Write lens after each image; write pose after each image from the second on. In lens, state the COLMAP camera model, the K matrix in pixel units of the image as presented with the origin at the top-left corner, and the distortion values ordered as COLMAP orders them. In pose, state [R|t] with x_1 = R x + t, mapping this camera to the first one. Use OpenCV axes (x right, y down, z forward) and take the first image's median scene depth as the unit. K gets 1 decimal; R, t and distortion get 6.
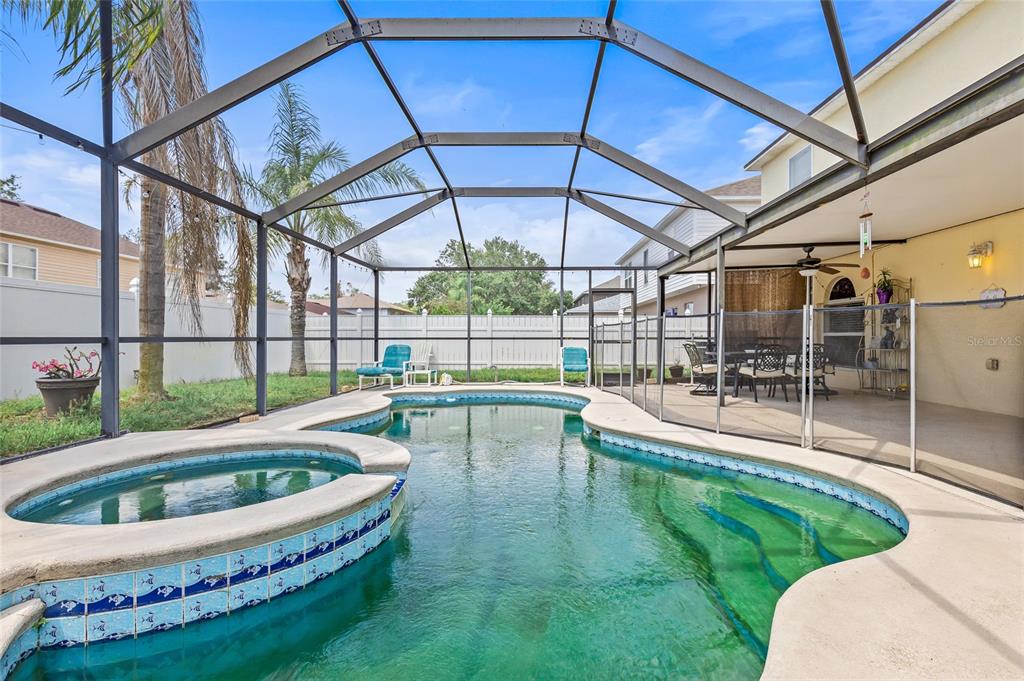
lens RADIAL K [[446.5, 0, 502.9], [0, 446.5, 343.0], [0, 0, 1]] dist [0.002743, 0.000047]
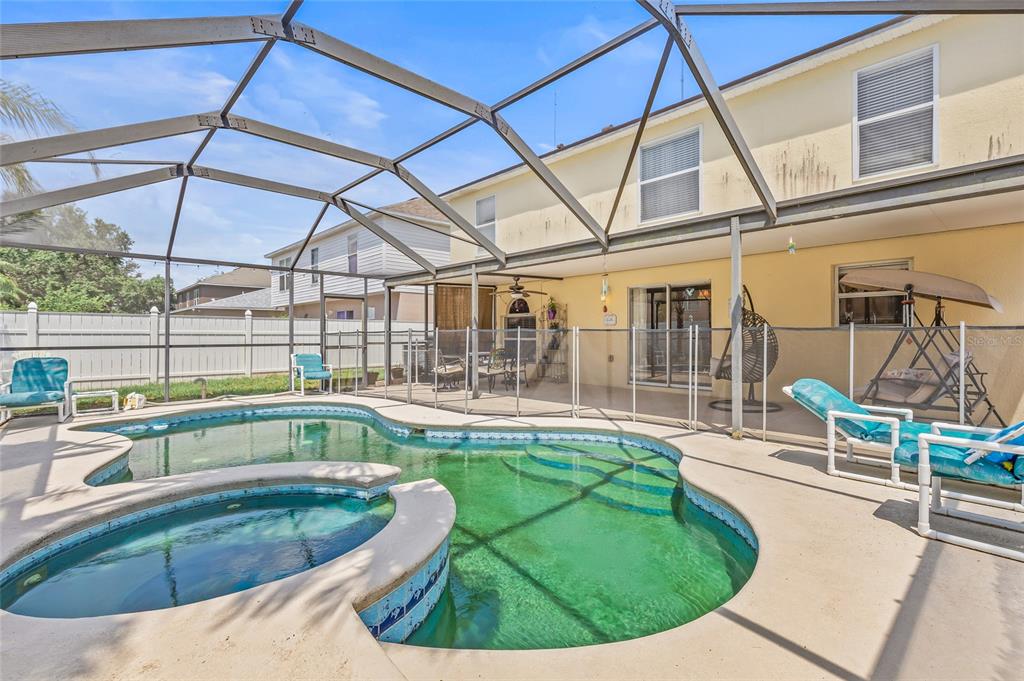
lens RADIAL K [[467.9, 0, 491.7], [0, 467.9, 321.6], [0, 0, 1]] dist [0.005440, 0.000846]
pose [[0.732462, 0.019187, 0.680537, -0.304824], [0.012389, 0.999062, -0.041501, -0.016413], [-0.680695, 0.038829, 0.731537, 0.001223]]
